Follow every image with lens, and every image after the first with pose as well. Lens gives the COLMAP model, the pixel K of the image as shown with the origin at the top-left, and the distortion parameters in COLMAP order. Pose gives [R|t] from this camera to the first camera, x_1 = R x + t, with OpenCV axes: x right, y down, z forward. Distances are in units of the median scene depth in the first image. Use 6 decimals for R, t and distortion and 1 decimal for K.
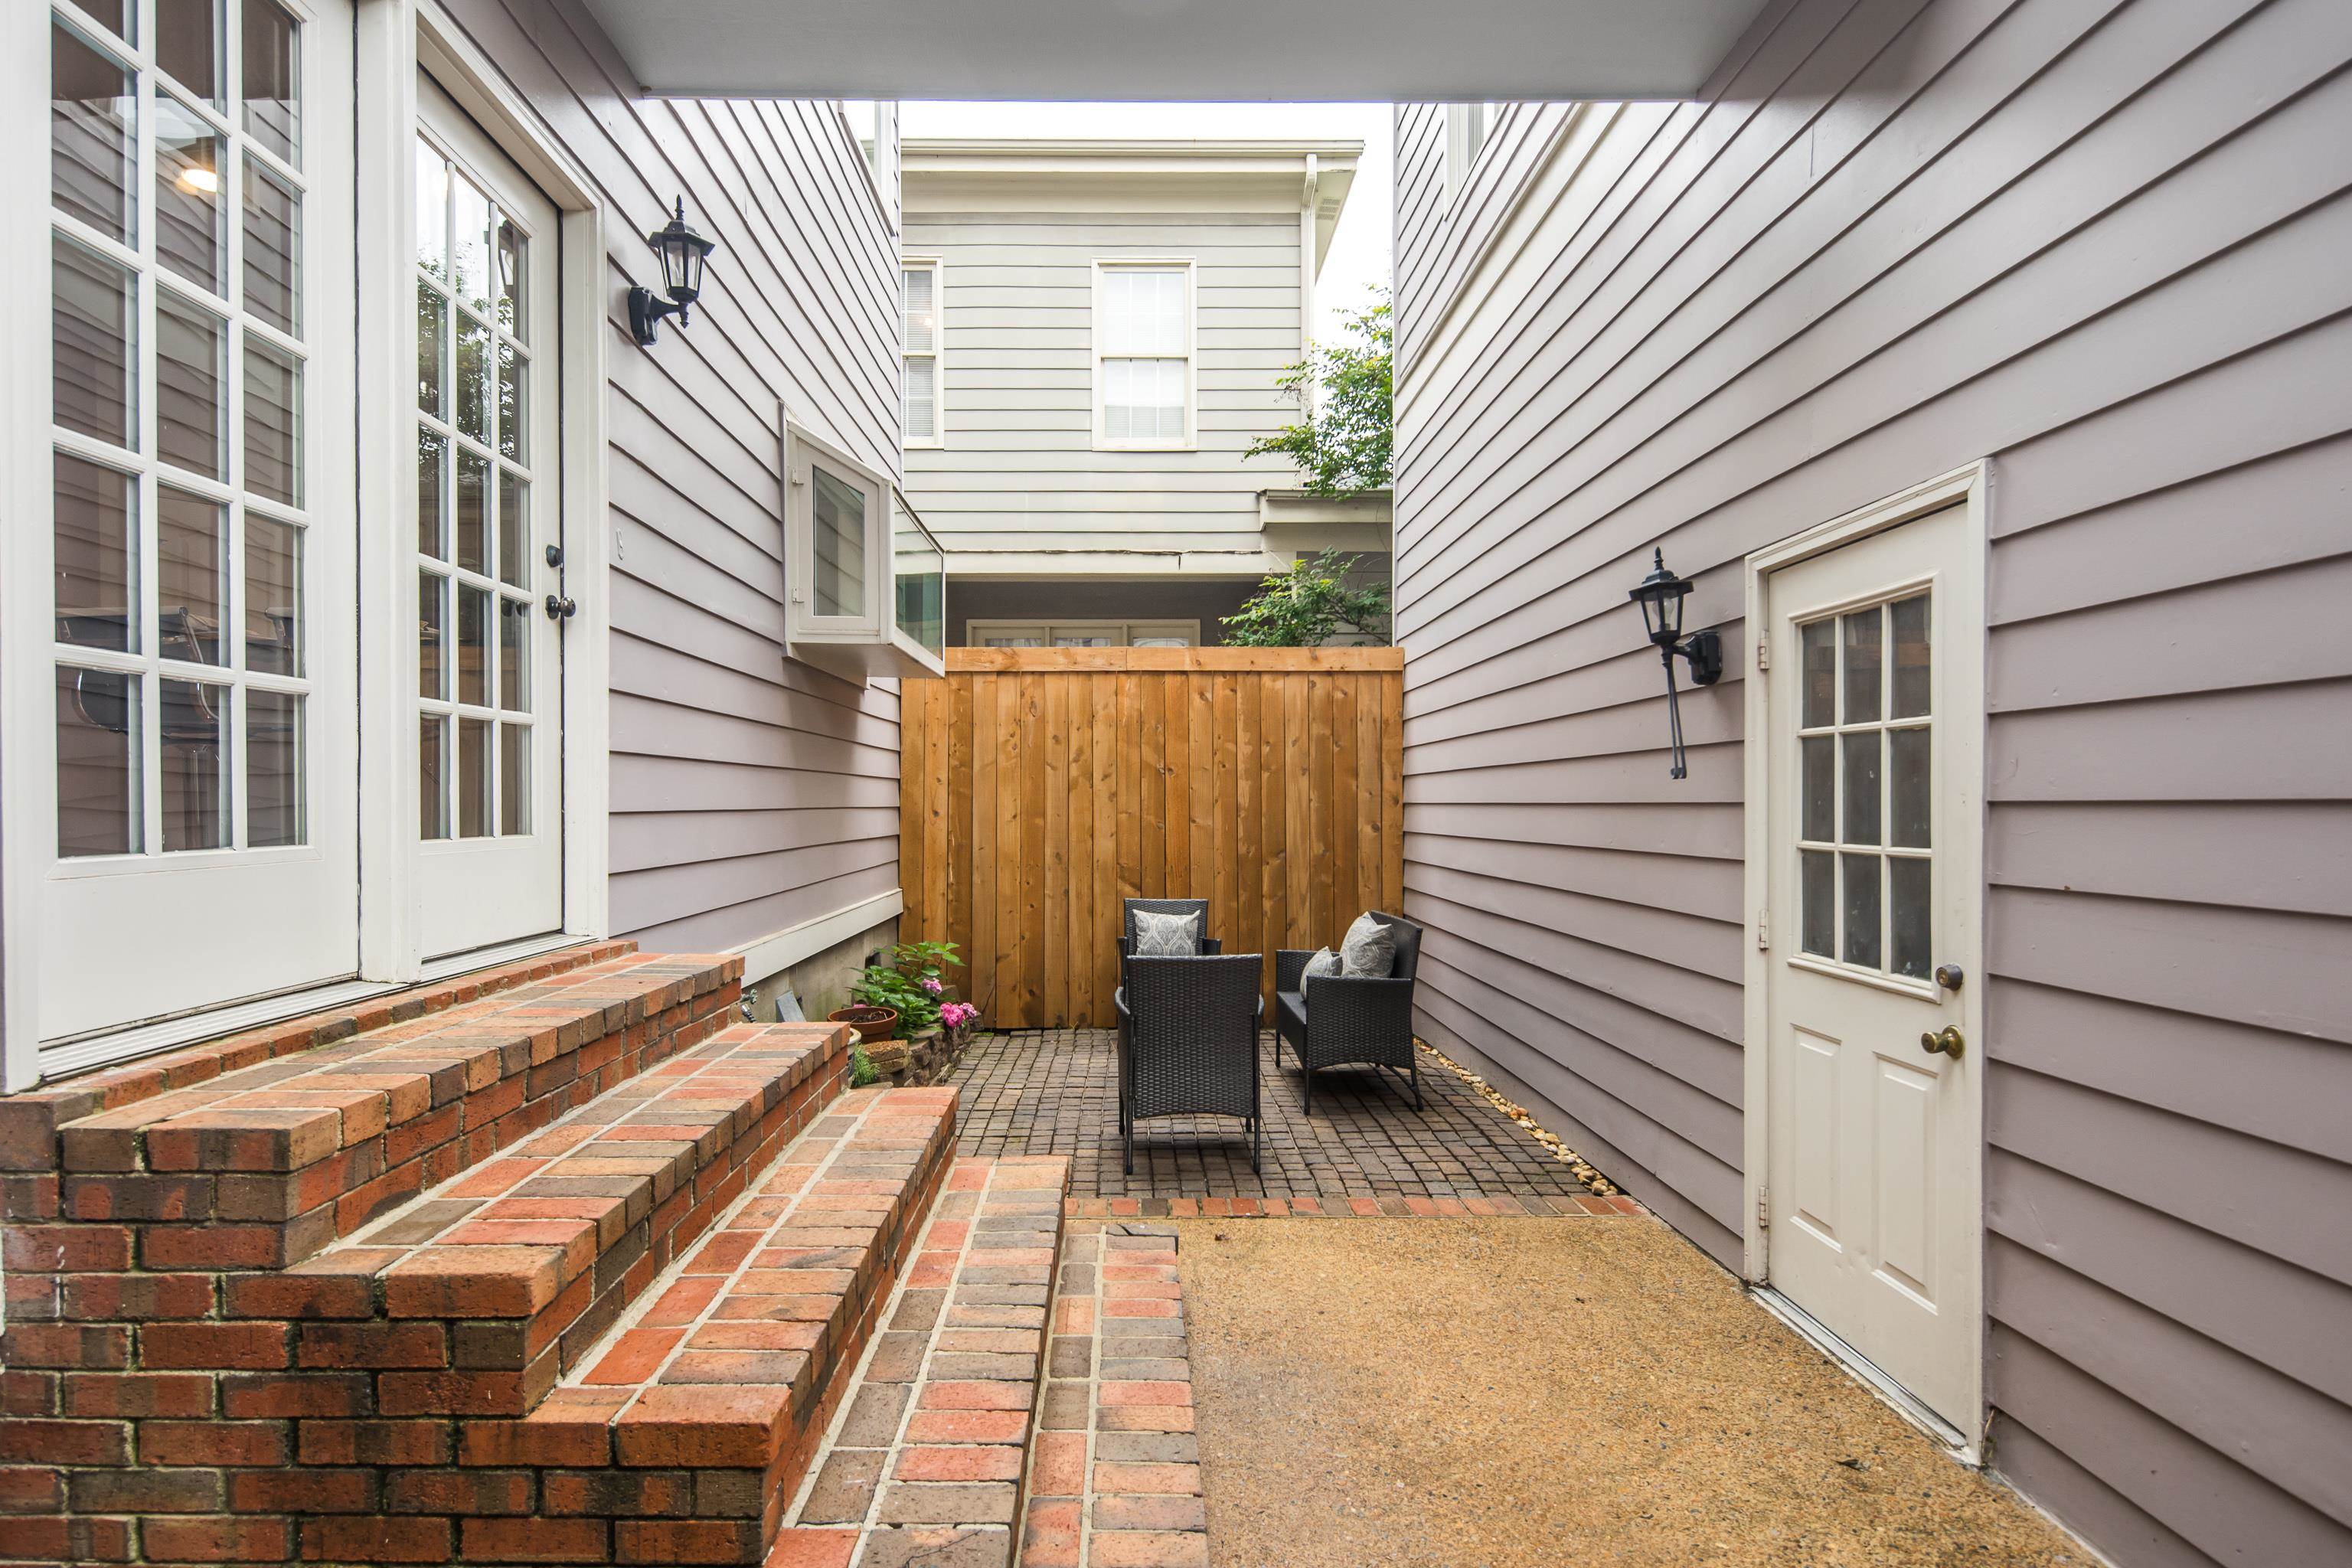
lens RADIAL K [[1152.7, 0, 1174.8], [0, 1152.7, 789.6], [0, 0, 1]] dist [-0.000868, -0.001026]
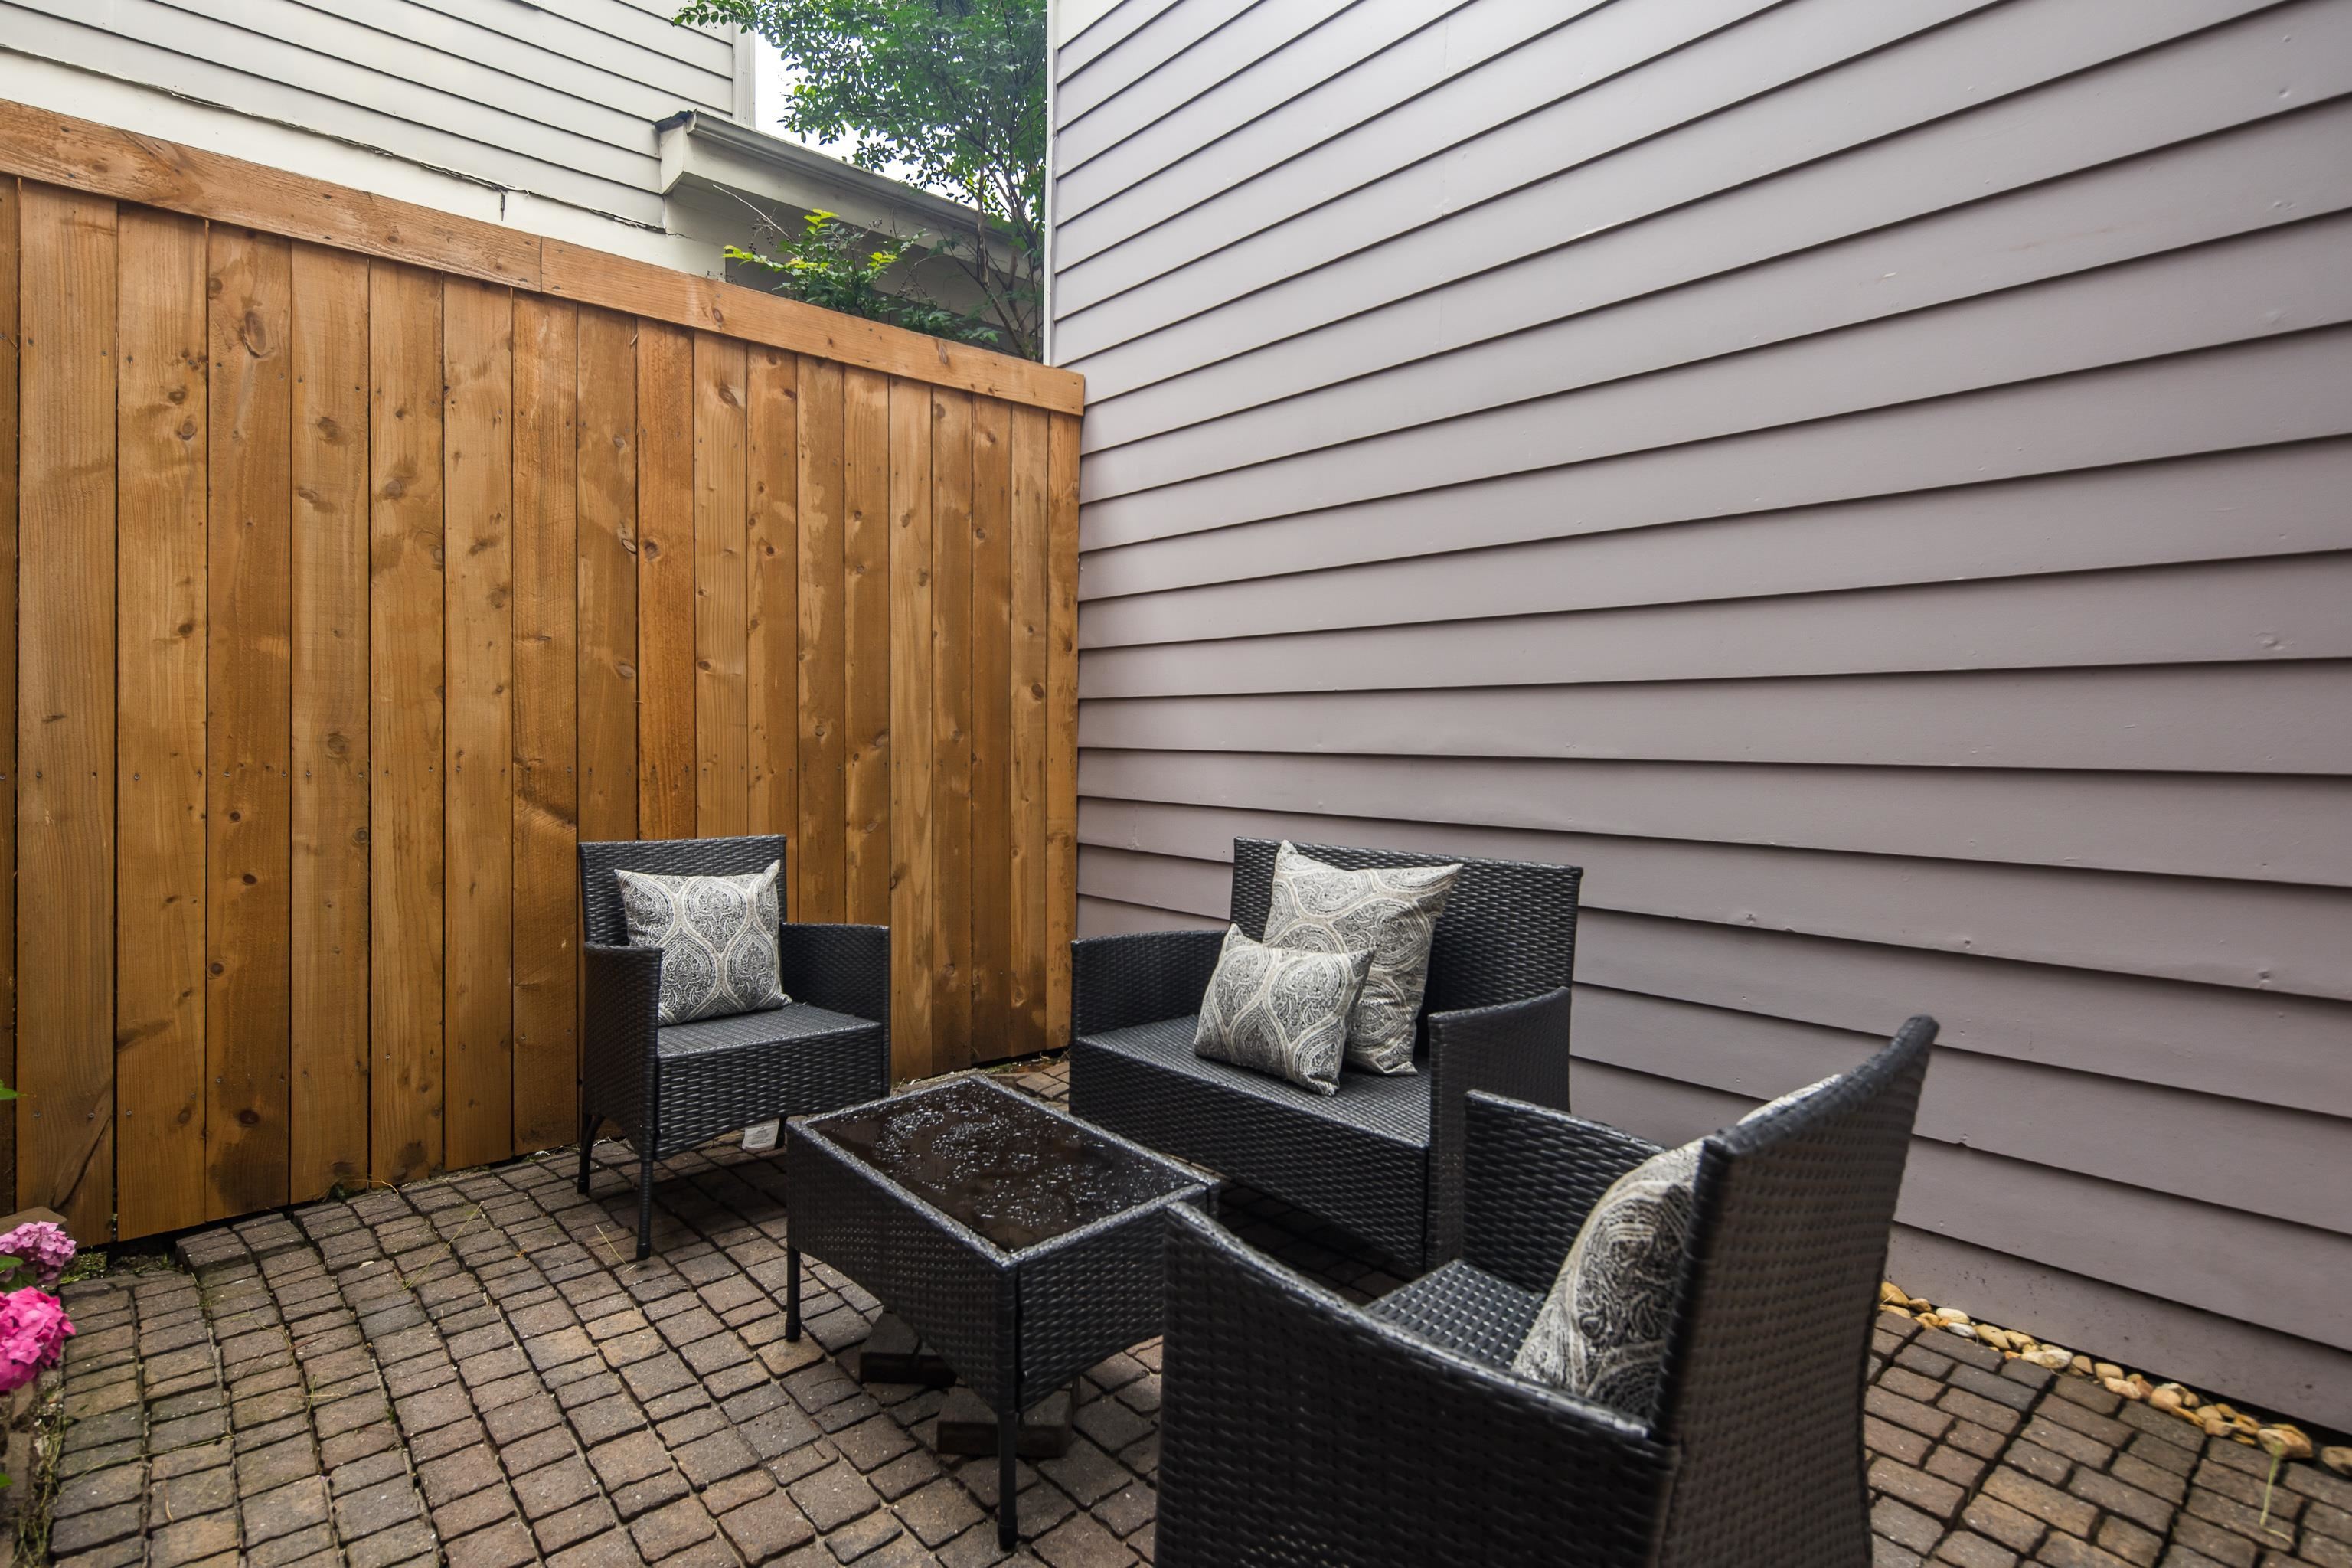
lens RADIAL K [[1153.1, 0, 1177.4], [0, 1153.1, 738.5], [0, 0, 1]] dist [-0.000992, -0.000777]
pose [[0.766970, 0.002184, 0.641679, -0.131501], [-0.015641, 0.999761, 0.015293, 0.046422], [-0.641492, -0.021766, 0.766821, 0.532475]]
